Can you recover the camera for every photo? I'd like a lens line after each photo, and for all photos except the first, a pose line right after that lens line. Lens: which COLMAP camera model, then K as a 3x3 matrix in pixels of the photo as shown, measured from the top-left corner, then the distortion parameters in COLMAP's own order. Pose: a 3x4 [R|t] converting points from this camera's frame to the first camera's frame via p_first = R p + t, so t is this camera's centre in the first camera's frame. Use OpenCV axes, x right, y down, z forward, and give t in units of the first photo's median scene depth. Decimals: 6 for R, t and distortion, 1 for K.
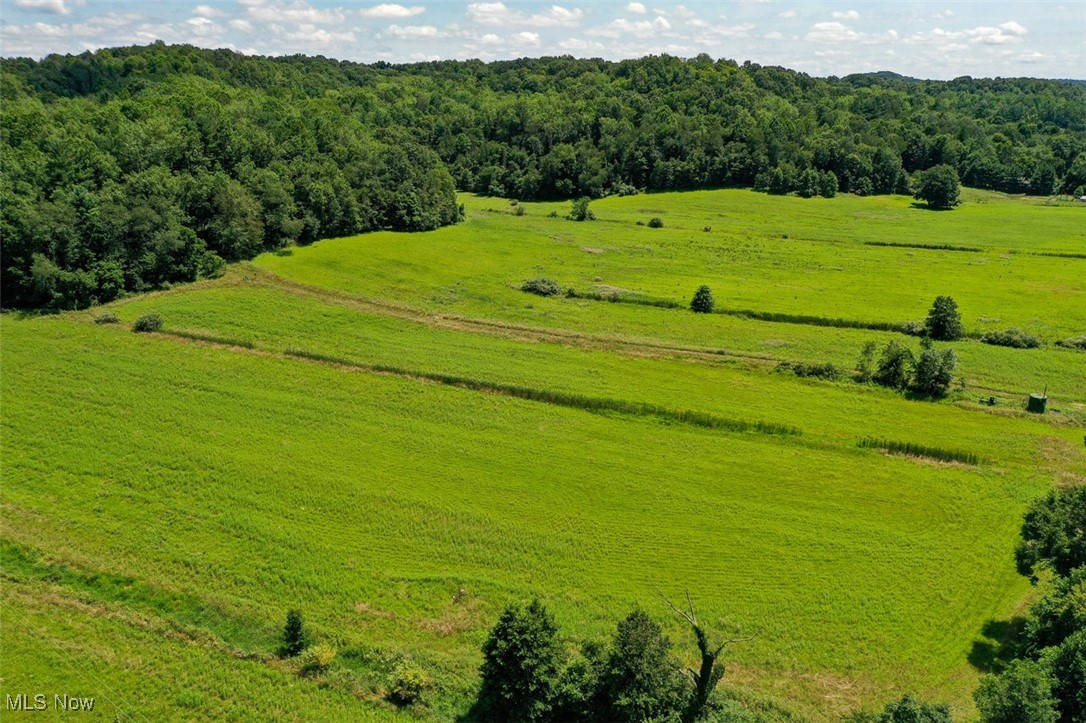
lens RADIAL K [[848.3, 0, 545.7], [0, 848.3, 366.3], [0, 0, 1]] dist [-0.004052, 0.001979]
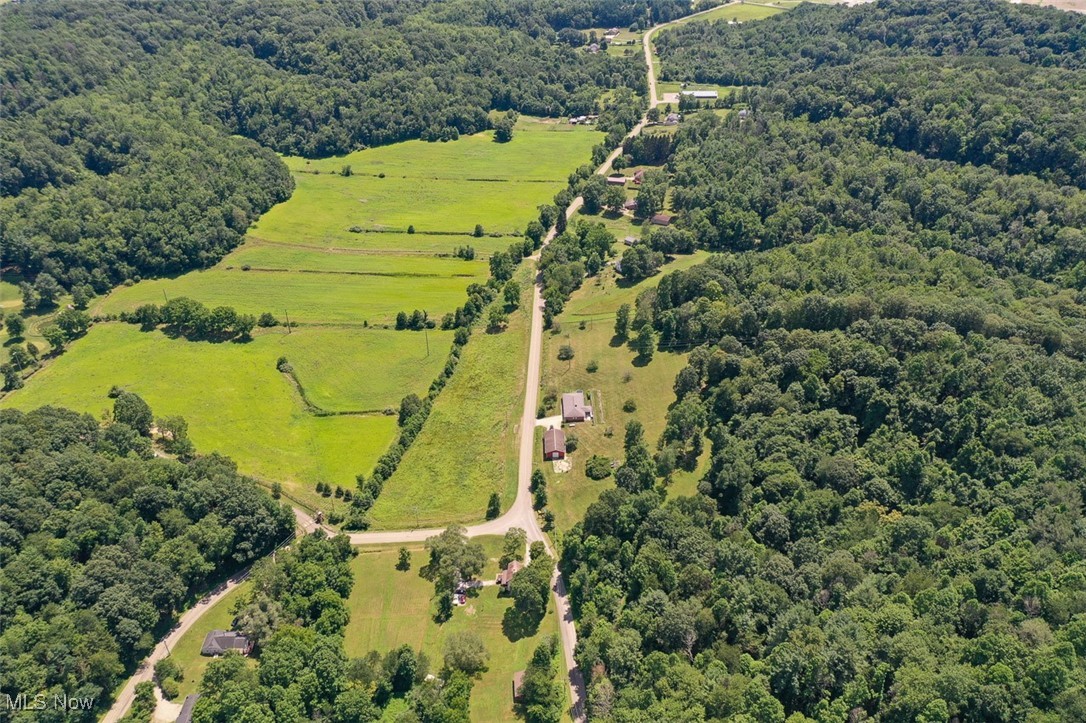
lens RADIAL K [[848.3, 0, 547.1], [0, 848.3, 364.1], [0, 0, 1]] dist [-0.004052, 0.001979]
pose [[0.931575, -0.196420, 0.305922, -0.417737], [0.112782, 0.956107, 0.270442, -0.403641], [-0.345614, -0.217435, 0.912838, -2.222351]]
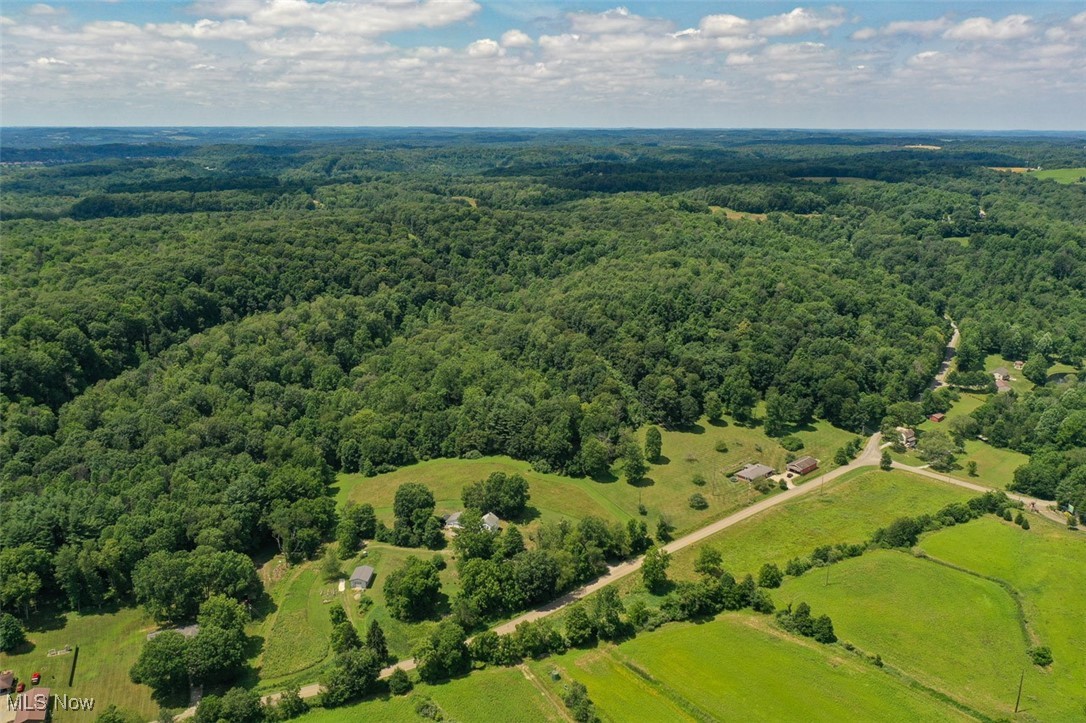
lens RADIAL K [[848.3, 0, 541.1], [0, 848.3, 361.1], [0, 0, 1]] dist [-0.004052, 0.001979]
pose [[-0.879516, -0.121979, 0.459970, -0.222604], [0.150223, 0.845994, 0.511592, -1.202869], [-0.451536, 0.519052, -0.725742, 1.492917]]
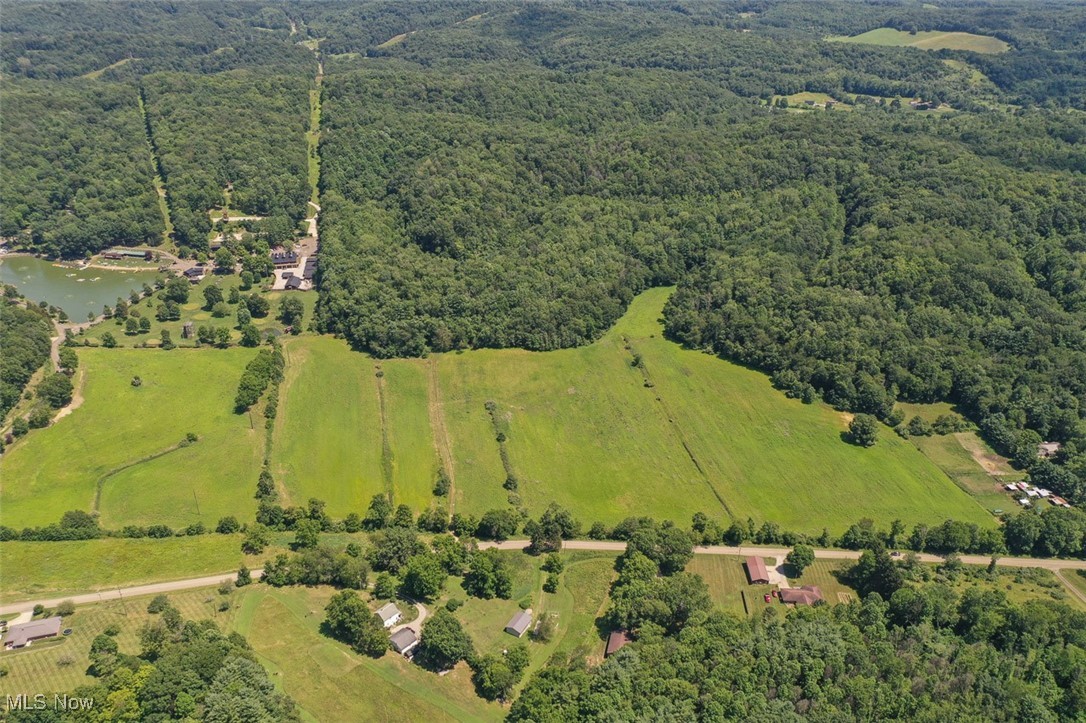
lens RADIAL K [[848.3, 0, 544.6], [0, 848.3, 362.2], [0, 0, 1]] dist [-0.004052, 0.001979]
pose [[0.610418, 0.369939, -0.700381, 2.077983], [-0.256188, 0.928914, 0.267369, -1.060039], [0.749505, 0.016222, 0.661800, -0.681538]]
